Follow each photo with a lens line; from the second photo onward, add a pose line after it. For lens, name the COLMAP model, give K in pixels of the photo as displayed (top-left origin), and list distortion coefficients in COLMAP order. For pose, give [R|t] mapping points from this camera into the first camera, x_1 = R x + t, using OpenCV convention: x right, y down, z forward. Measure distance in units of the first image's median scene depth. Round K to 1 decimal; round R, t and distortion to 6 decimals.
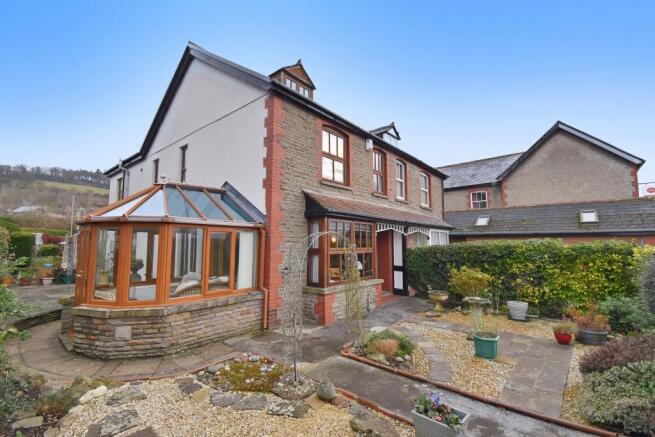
lens RADIAL K [[288.8, 0, 327.5], [0, 288.8, 218.5], [0, 0, 1]] dist [0.001634, -0.015808]
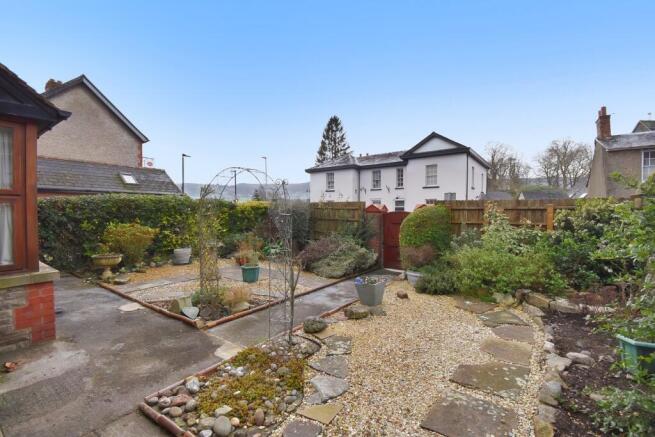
lens RADIAL K [[288.8, 0, 327.5], [0, 288.8, 218.5], [0, 0, 1]] dist [0.001634, -0.015808]
pose [[-0.094053, -0.030628, 0.995096, -0.493203], [-0.092899, 0.995436, 0.021858, 0.084878], [-0.991223, -0.090387, -0.096469, 0.510770]]
